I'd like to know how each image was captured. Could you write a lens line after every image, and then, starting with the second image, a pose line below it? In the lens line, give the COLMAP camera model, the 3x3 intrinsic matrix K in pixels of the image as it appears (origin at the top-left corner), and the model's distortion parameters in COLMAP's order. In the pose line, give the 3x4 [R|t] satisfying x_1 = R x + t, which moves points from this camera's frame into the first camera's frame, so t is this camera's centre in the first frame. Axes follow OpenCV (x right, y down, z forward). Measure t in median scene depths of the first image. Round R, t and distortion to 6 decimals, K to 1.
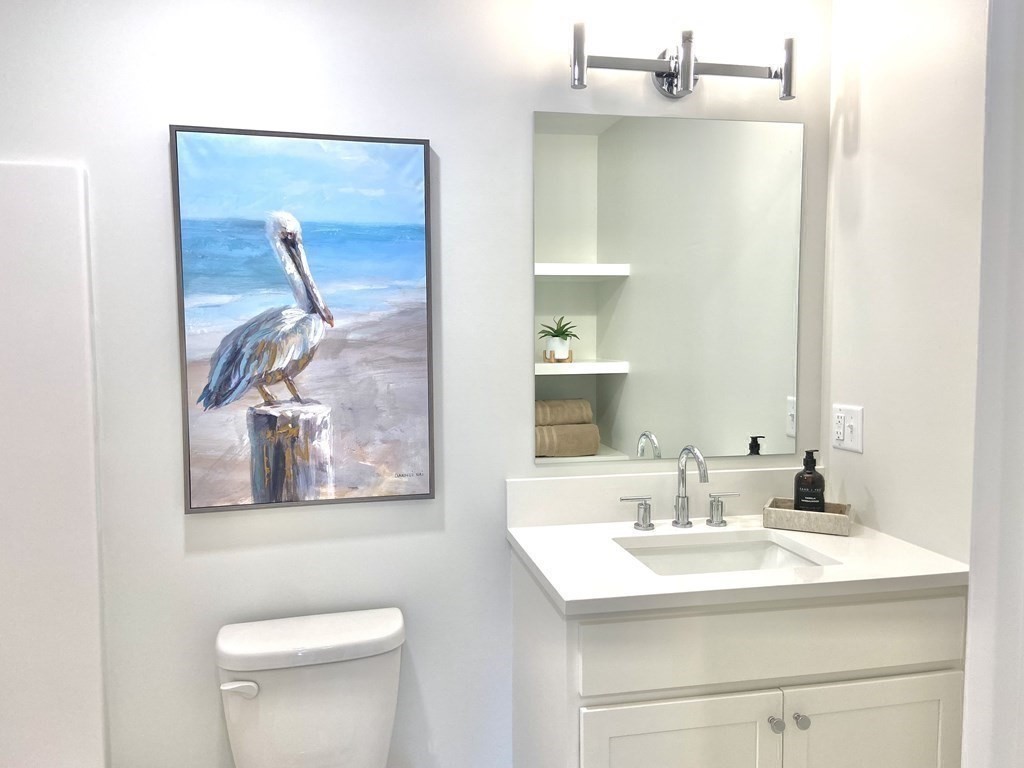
lens RADIAL K [[637.0, 0, 512.0], [0, 637.0, 384.0], [0, 0, 1]] dist [0.032133, -0.000344]
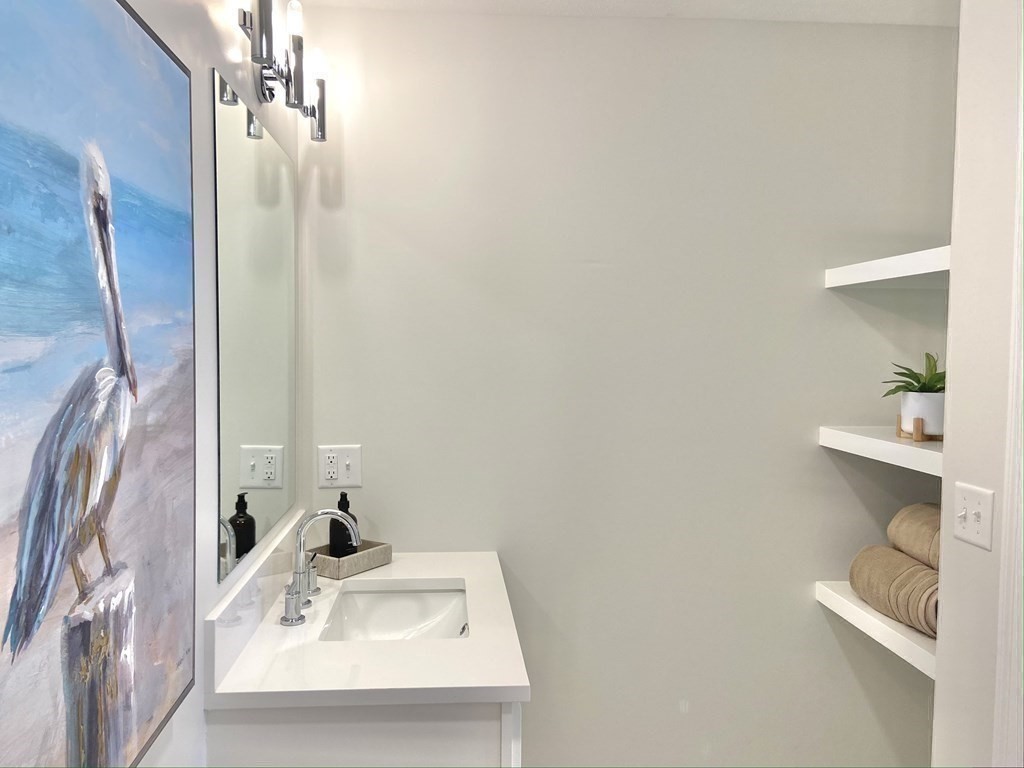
lens RADIAL K [[780.1, 0, 512.0], [0, 780.1, 384.0], [0, 0, 1]] dist [0.105806, -0.146205]
pose [[0.139549, -0.033074, 0.989663, -0.847261], [0.036753, 0.998926, 0.028201, -0.111224], [-0.989533, 0.032437, 0.140615, 0.643999]]
